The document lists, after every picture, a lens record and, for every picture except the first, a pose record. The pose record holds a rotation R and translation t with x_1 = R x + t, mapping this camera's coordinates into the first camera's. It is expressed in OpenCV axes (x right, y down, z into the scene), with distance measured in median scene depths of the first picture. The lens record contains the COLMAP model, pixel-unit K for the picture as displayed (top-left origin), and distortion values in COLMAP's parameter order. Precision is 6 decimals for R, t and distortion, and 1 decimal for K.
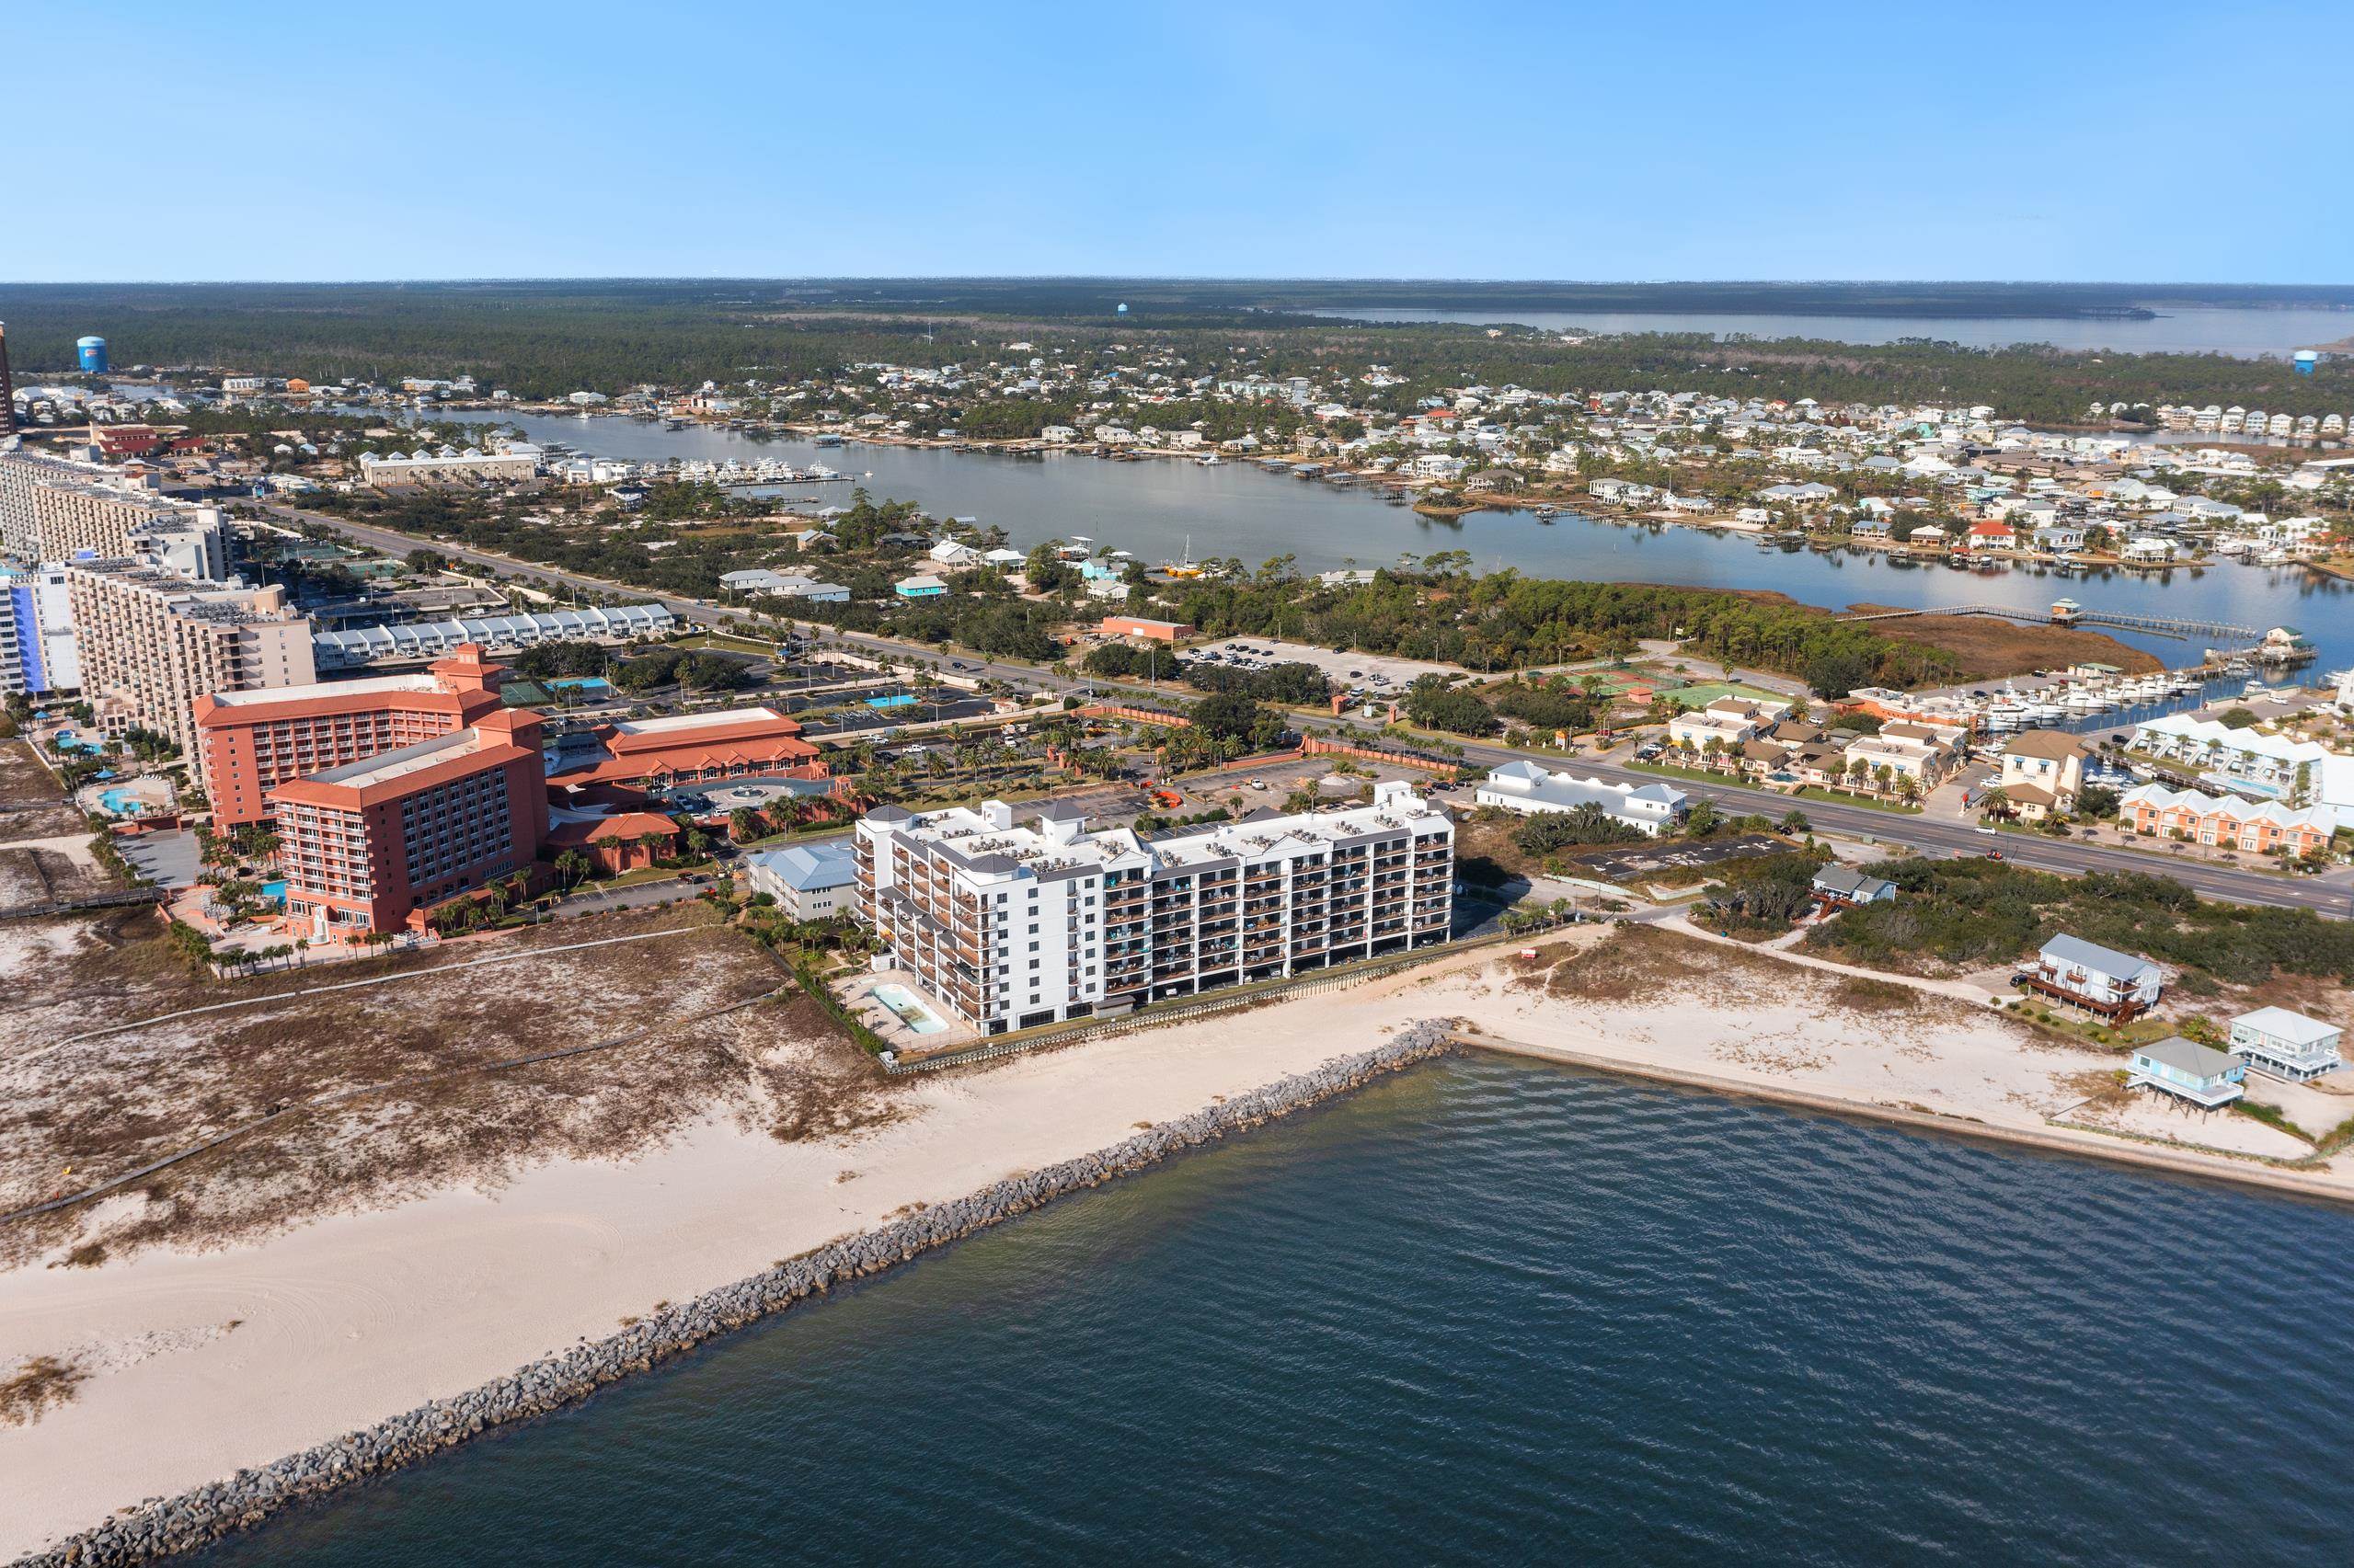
lens RADIAL K [[1927.0, 0, 1178.3], [0, 1927.0, 791.5], [0, 0, 1]] dist [-0.021601, -0.000426]
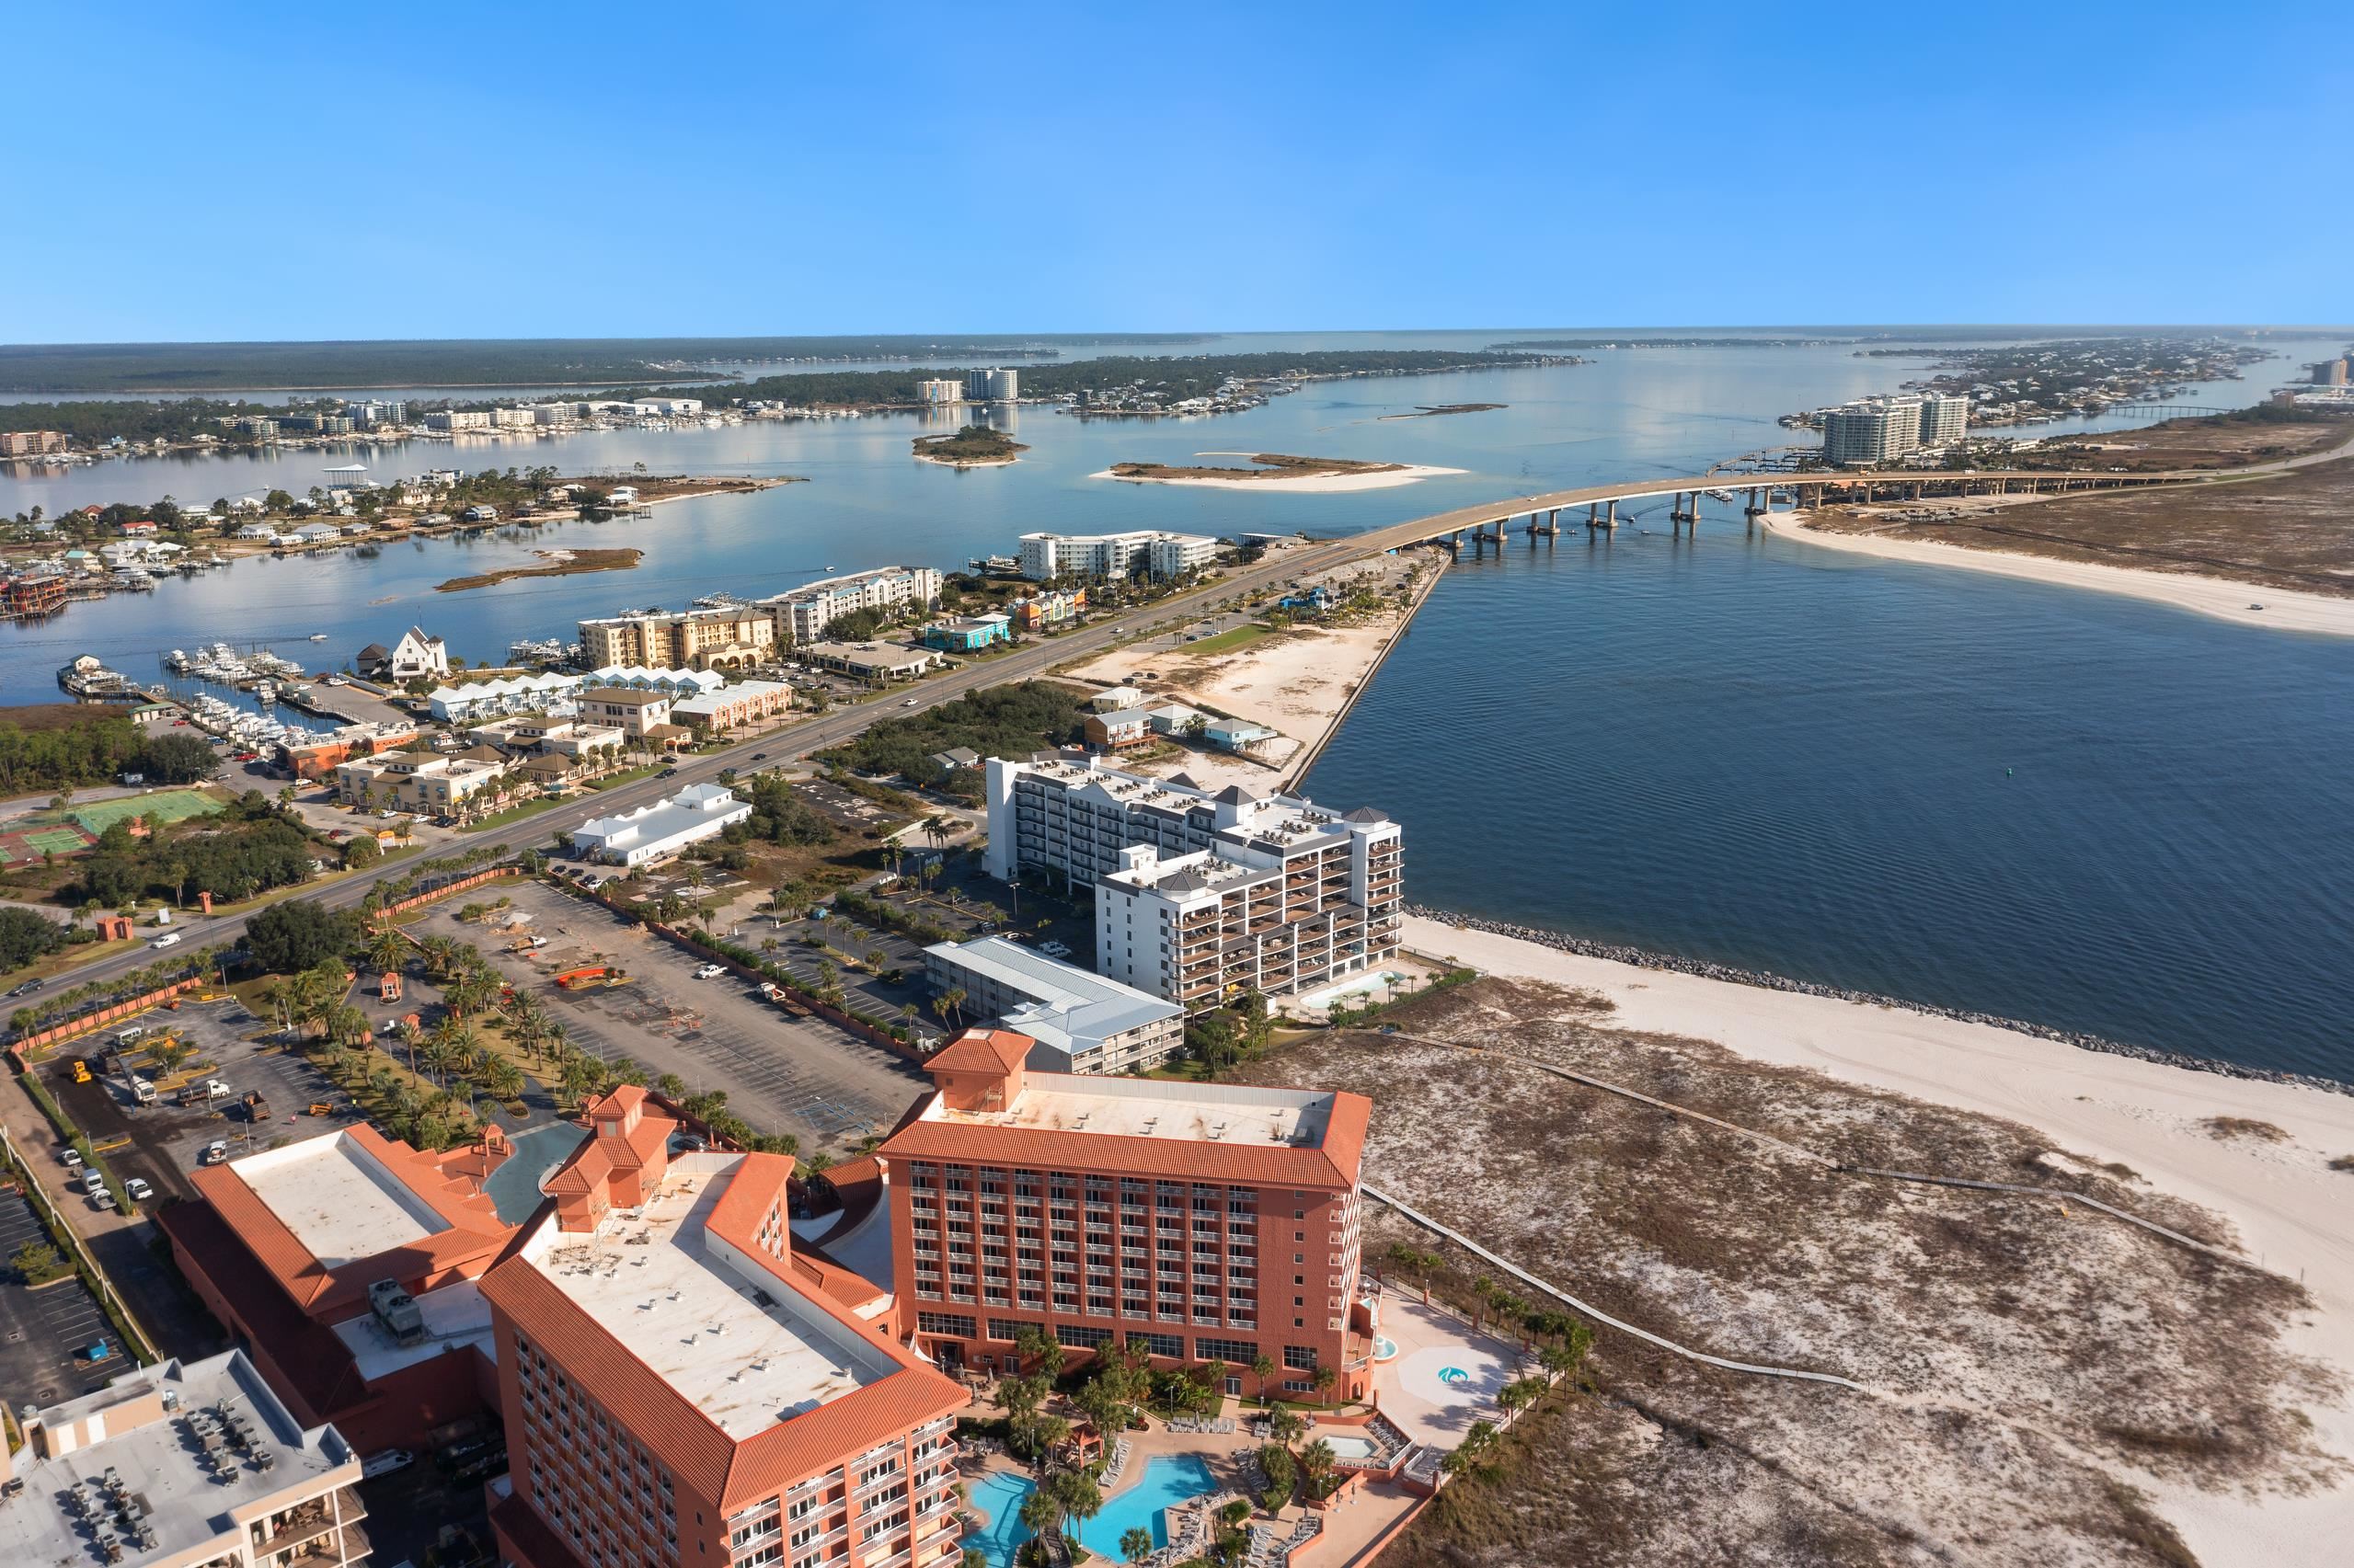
lens RADIAL K [[1867.1, 0, 1168.7], [0, 1867.1, 786.7], [0, 0, 1]] dist [-0.025381, 0.007284]
pose [[-0.215643, -0.238064, 0.947008, -1.031267], [0.264140, 0.919448, 0.291283, -0.306475], [-0.940068, 0.312956, -0.135390, 1.160337]]
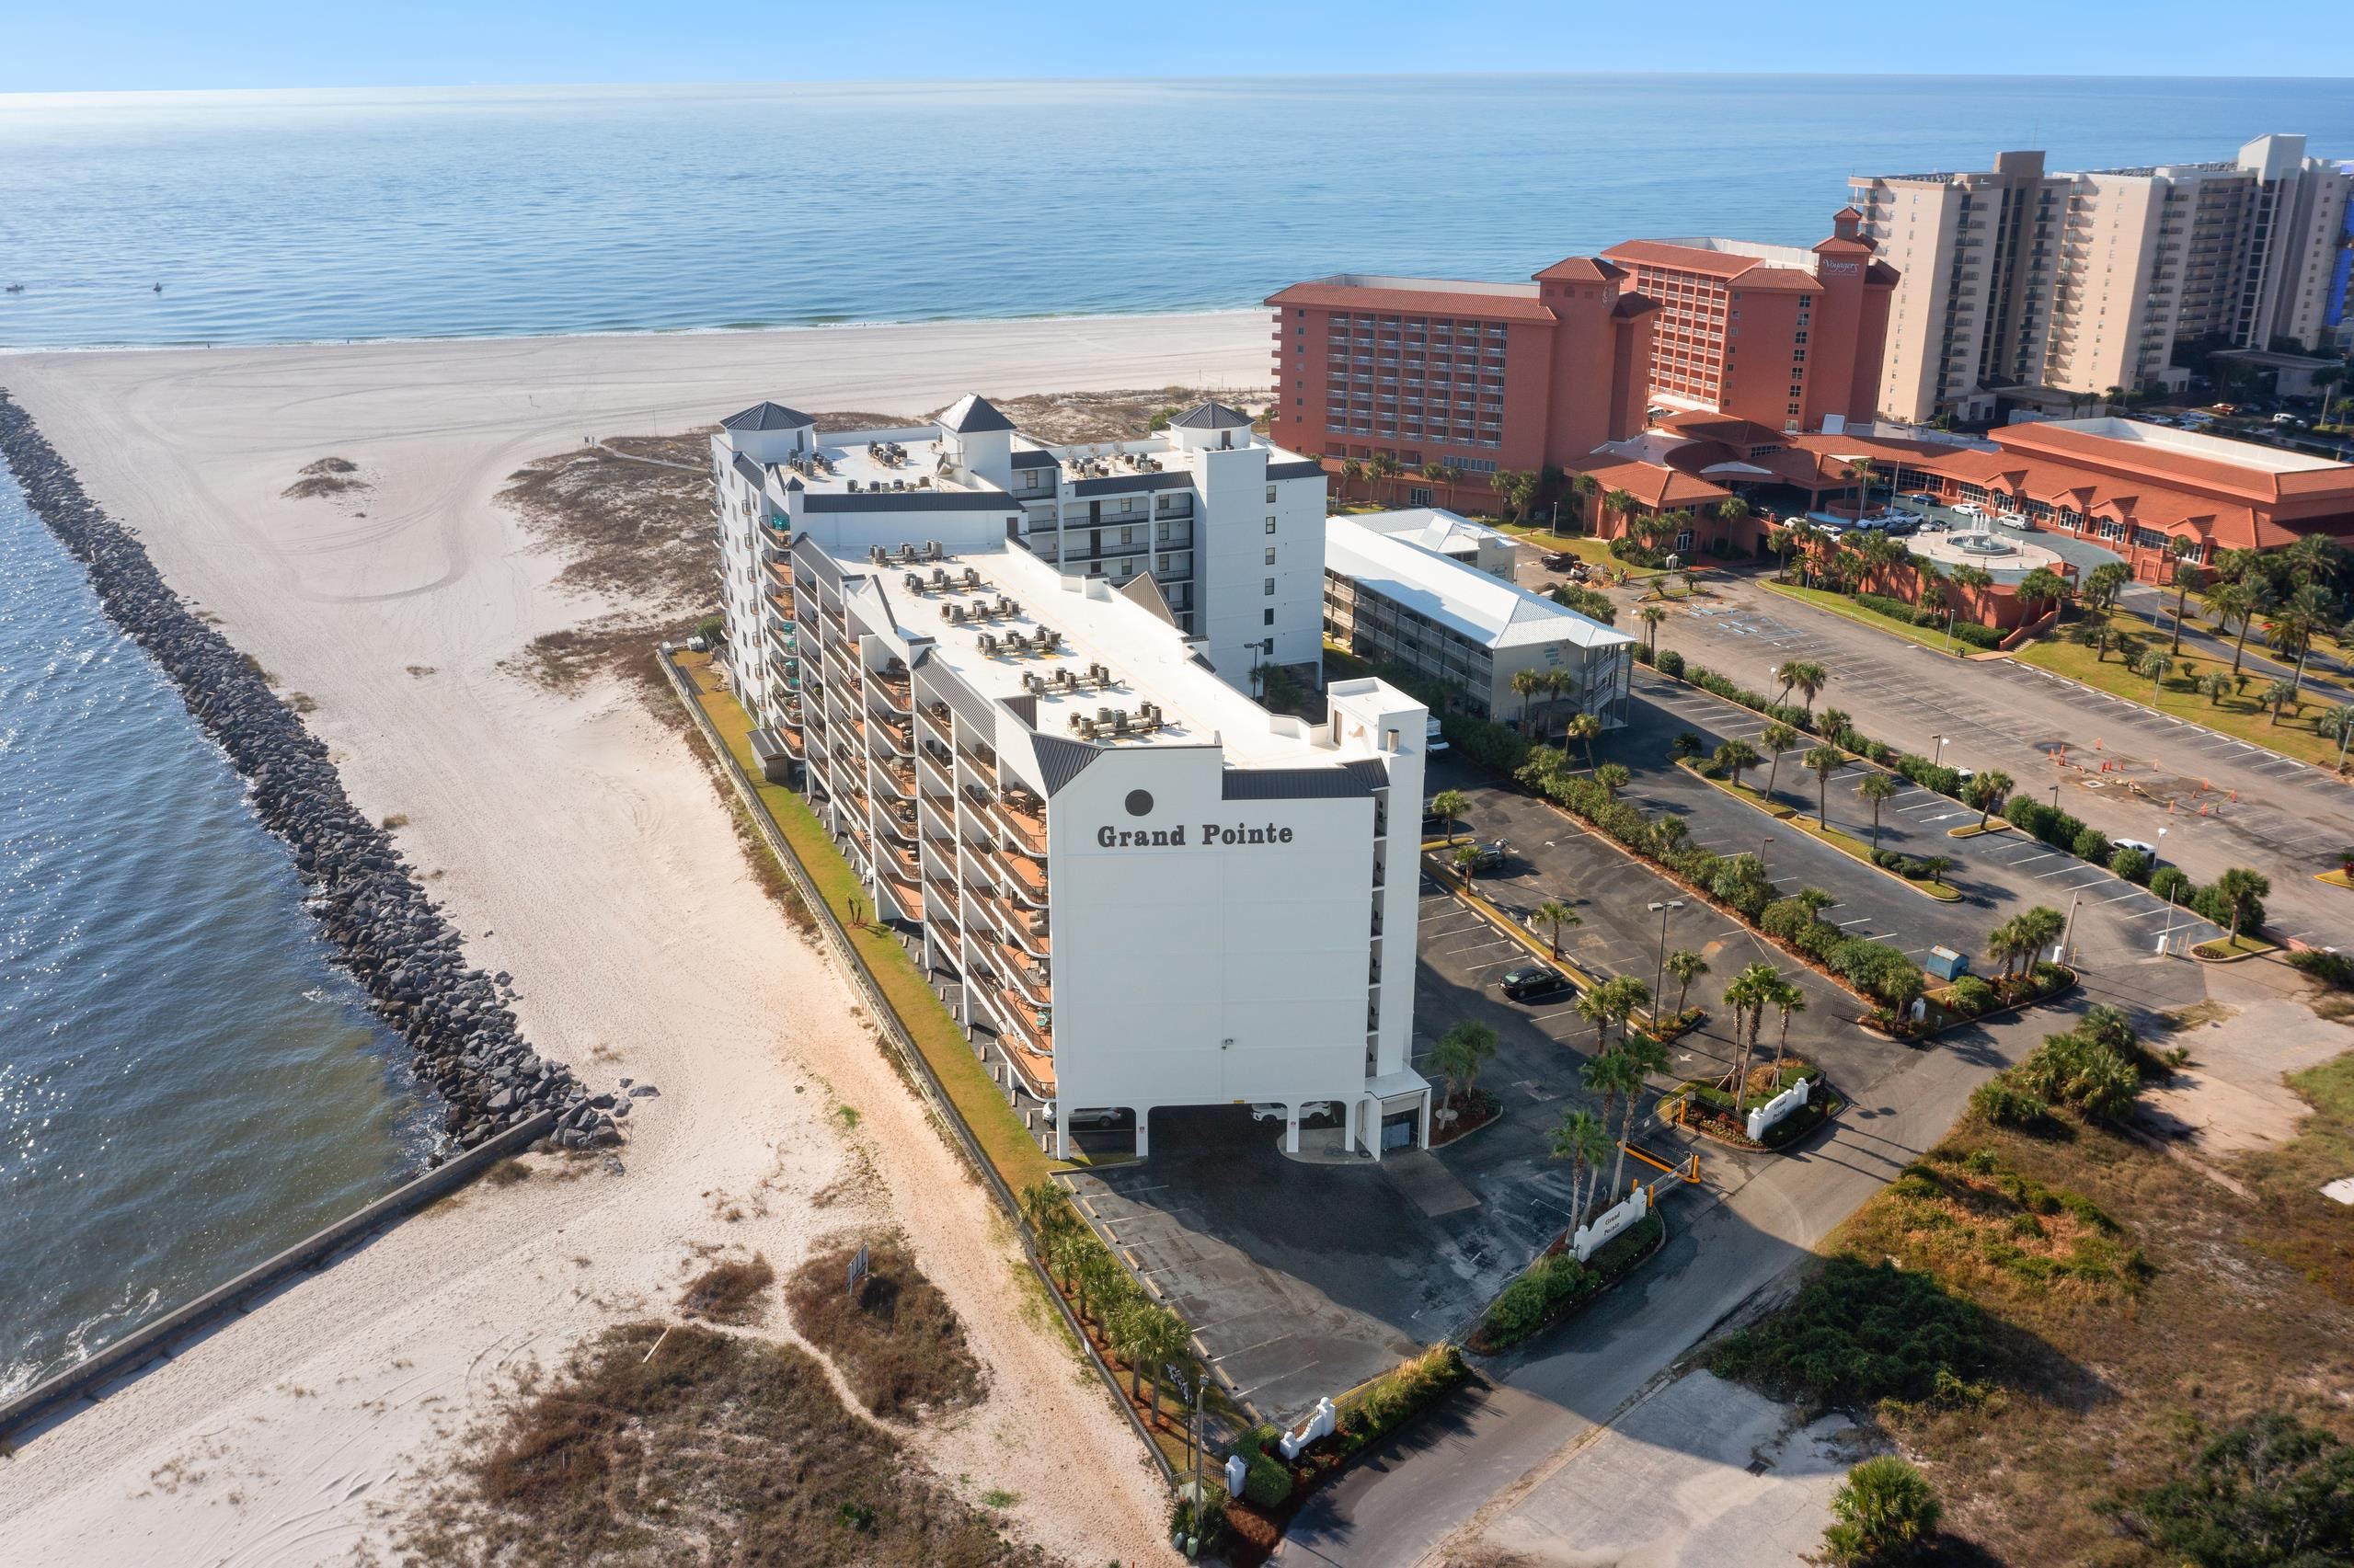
lens RADIAL K [[1927.0, 0, 1178.3], [0, 1927.0, 791.5], [0, 0, 1]] dist [-0.021601, -0.000426]
pose [[-0.115865, 0.349361, -0.929797, 0.434772], [-0.263691, 0.891692, 0.367903, -0.101064], [0.957623, 0.287806, -0.011192, 1.071345]]
